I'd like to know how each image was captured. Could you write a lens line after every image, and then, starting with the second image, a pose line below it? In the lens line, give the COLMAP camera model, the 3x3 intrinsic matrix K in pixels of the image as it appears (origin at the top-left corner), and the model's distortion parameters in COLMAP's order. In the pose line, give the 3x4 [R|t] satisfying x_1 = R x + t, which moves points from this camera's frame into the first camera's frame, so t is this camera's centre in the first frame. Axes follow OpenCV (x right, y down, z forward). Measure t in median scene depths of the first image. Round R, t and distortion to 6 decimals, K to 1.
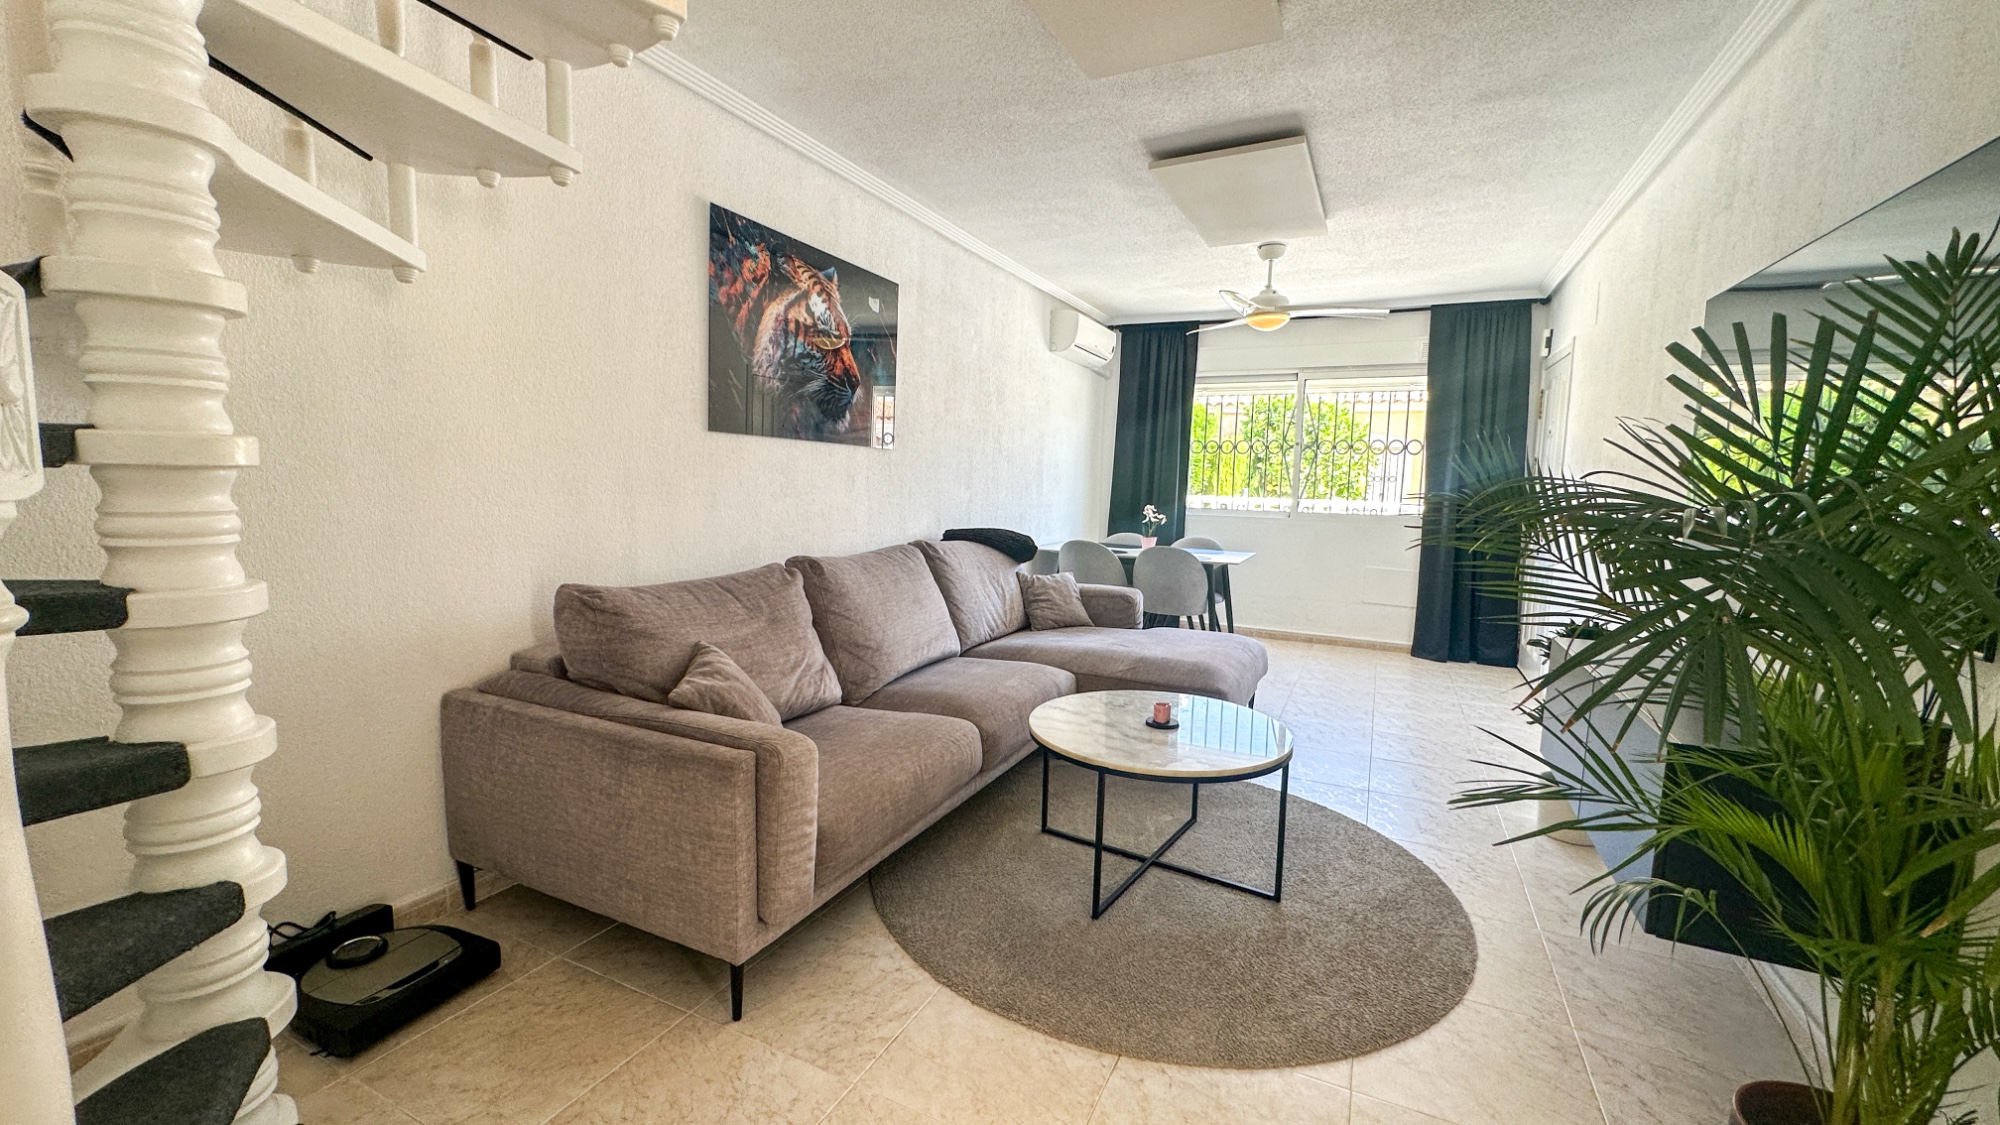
lens RADIAL K [[798.9, 0, 1001.1], [0, 798.9, 558.7], [0, 0, 1]] dist [-0.002149, 0.000517]
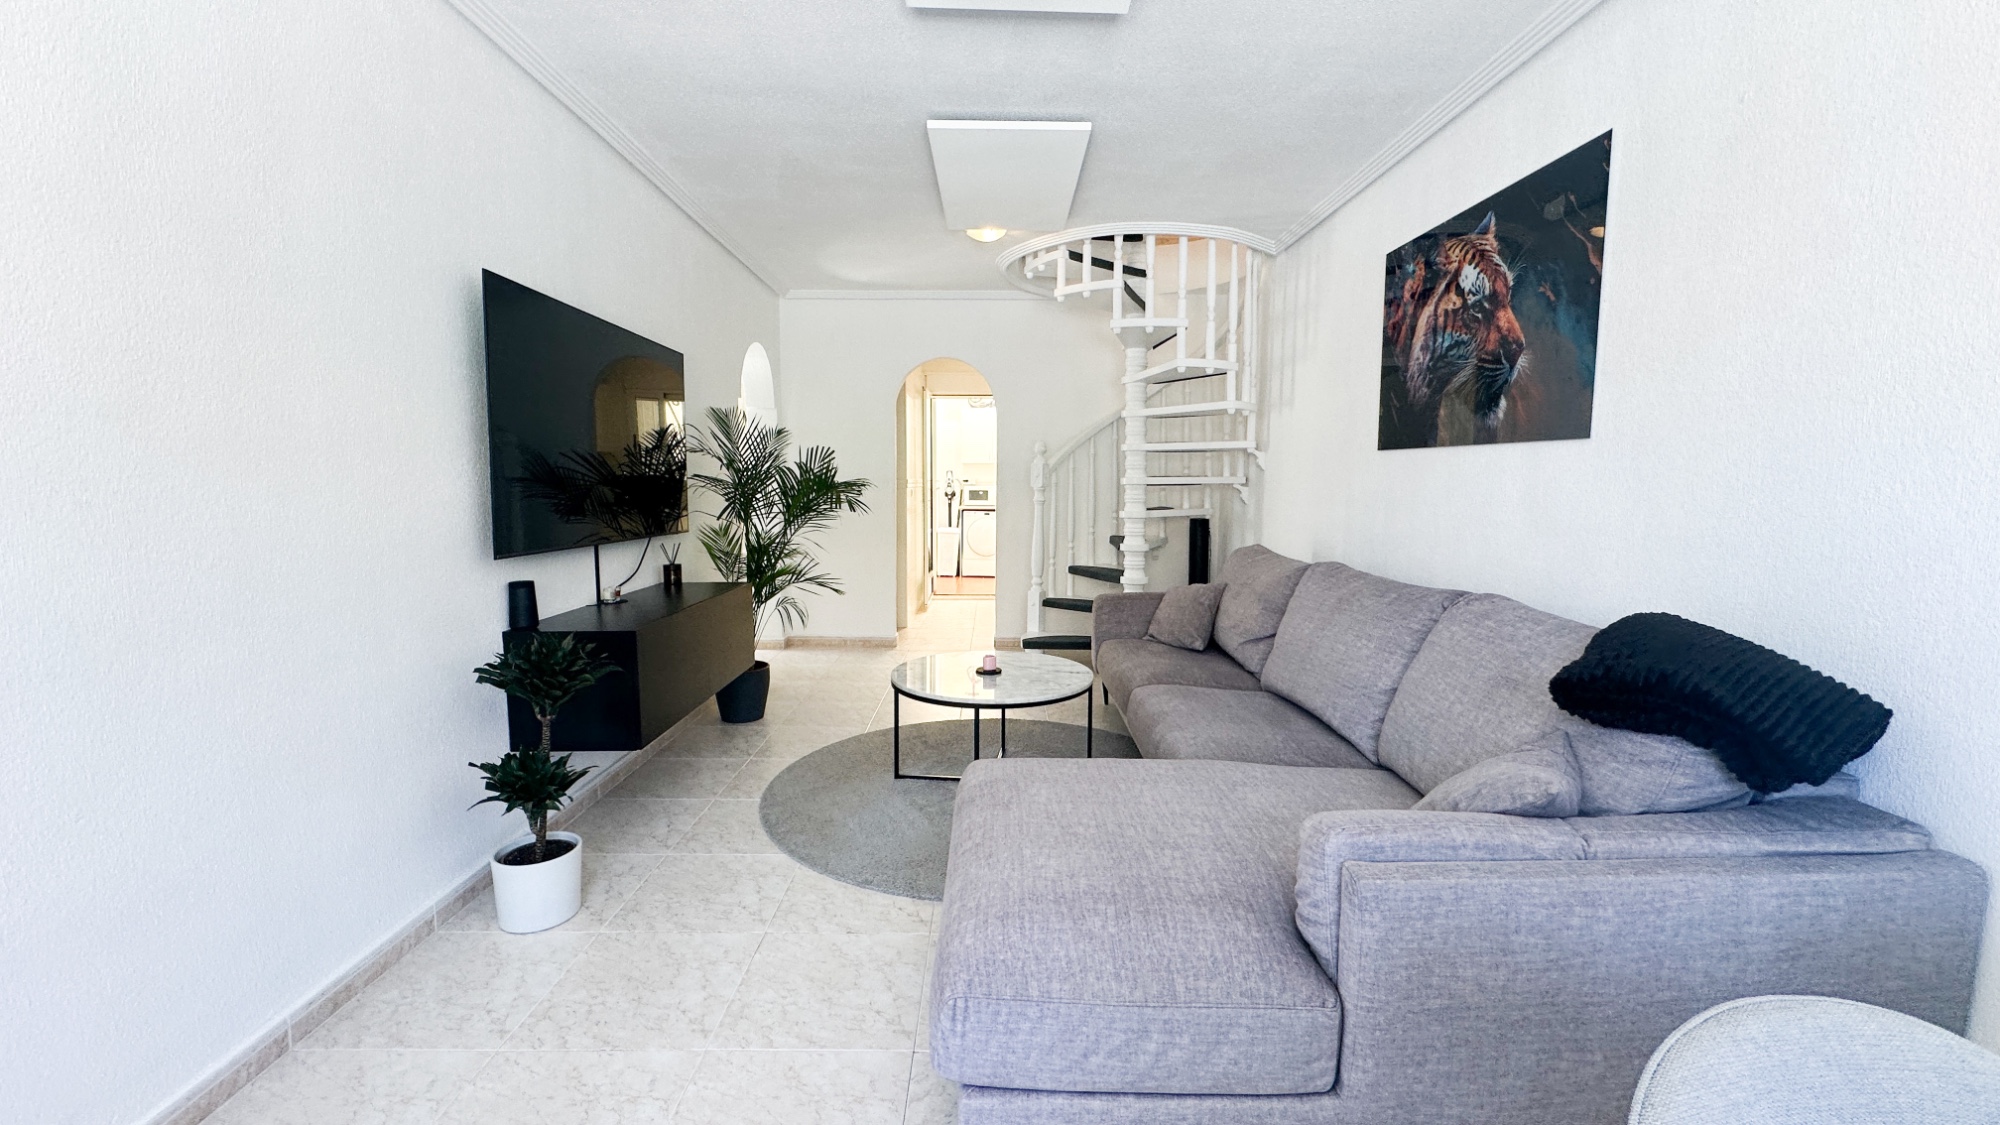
lens RADIAL K [[798.9, 0, 1001.1], [0, 798.9, 558.7], [0, 0, 1]] dist [-0.002149, 0.000517]
pose [[-0.885344, 0.017666, -0.464601, 0.553225], [-0.068107, 0.983570, 0.167184, -0.135161], [0.459921, 0.179658, -0.869595, 1.490332]]
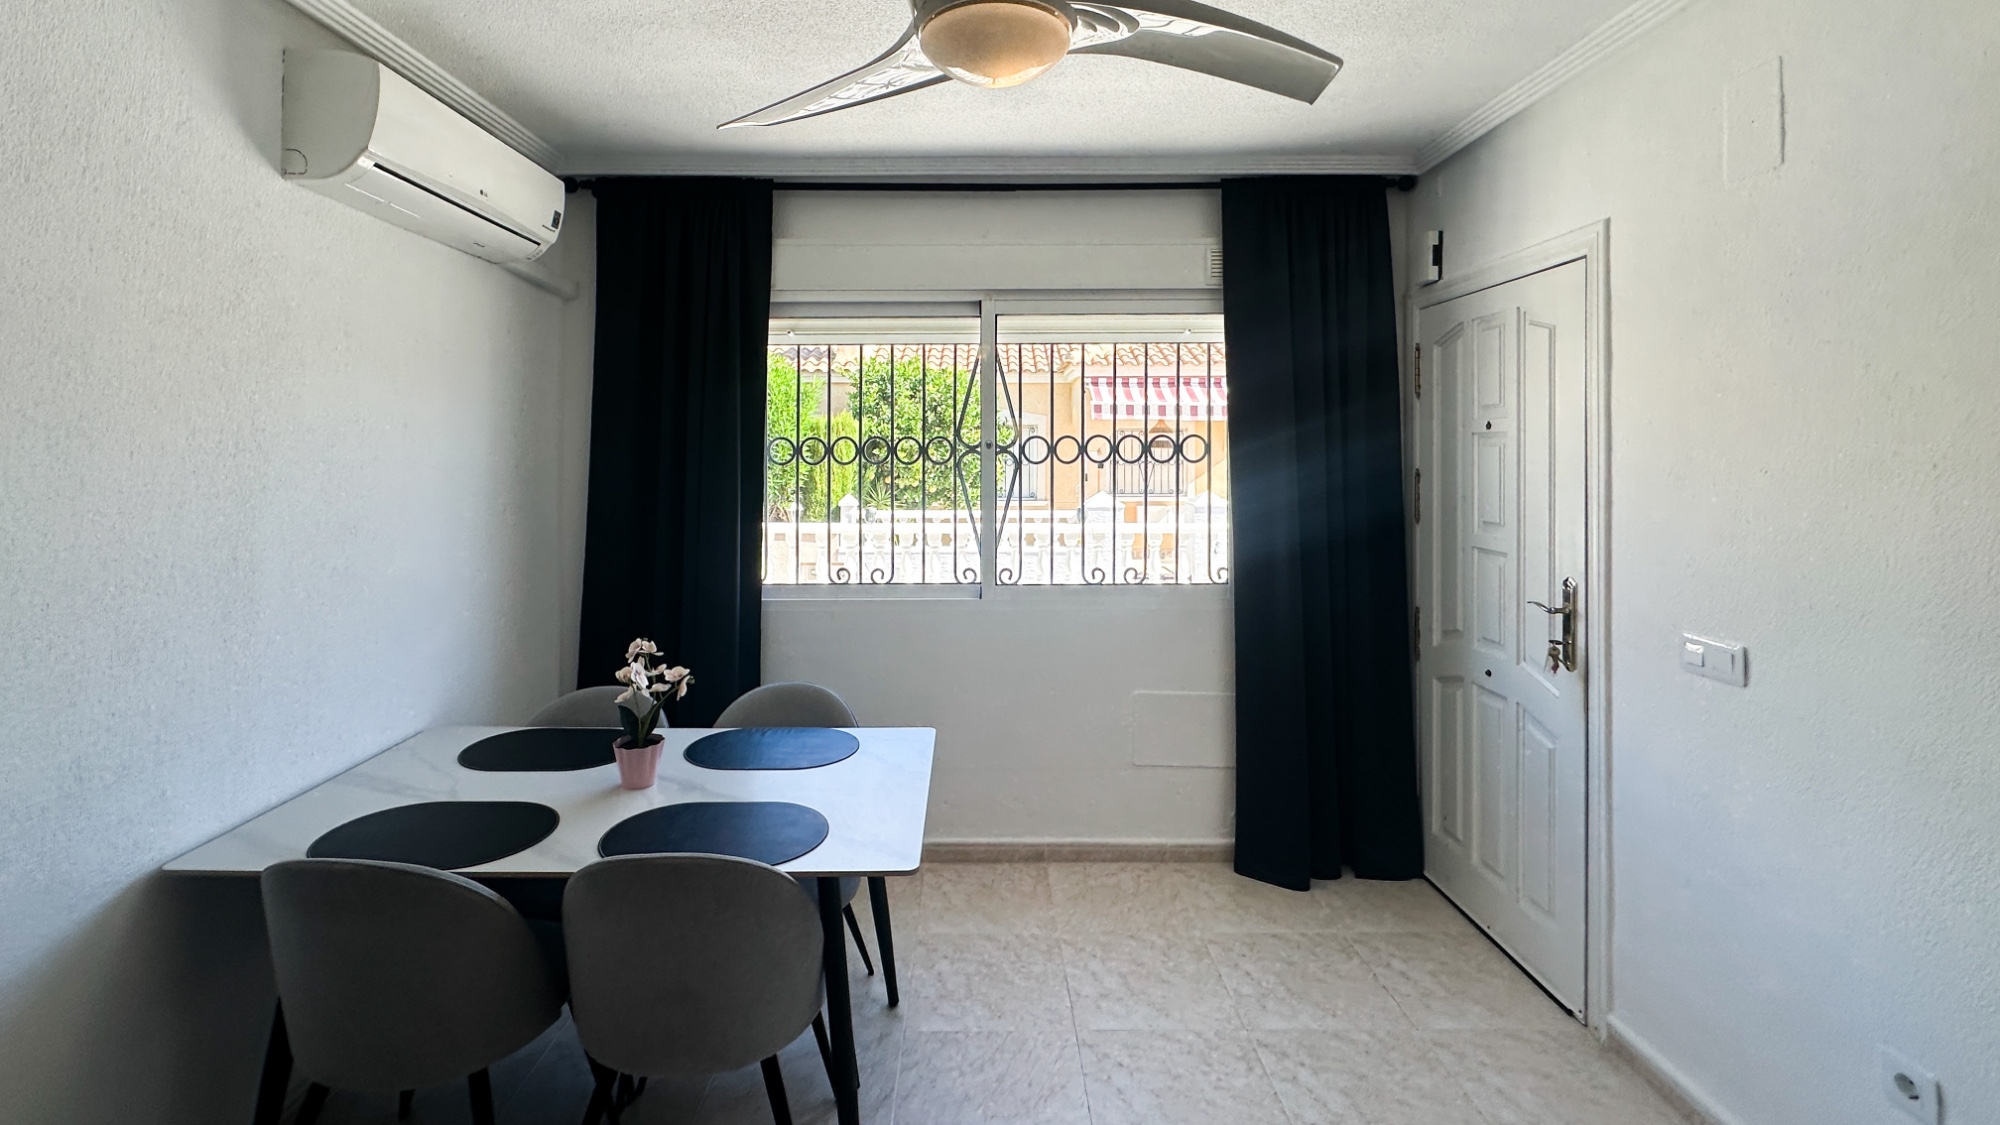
lens RADIAL K [[823.5, 0, 980.2], [0, 823.5, 452.7], [0, 0, 1]] dist [-0.000711, 0.000192]
pose [[0.897433, -0.023621, 0.440518, 0.257104], [0.065993, 0.994517, -0.081116, -0.171875], [-0.436187, 0.101868, 0.894072, 0.964318]]
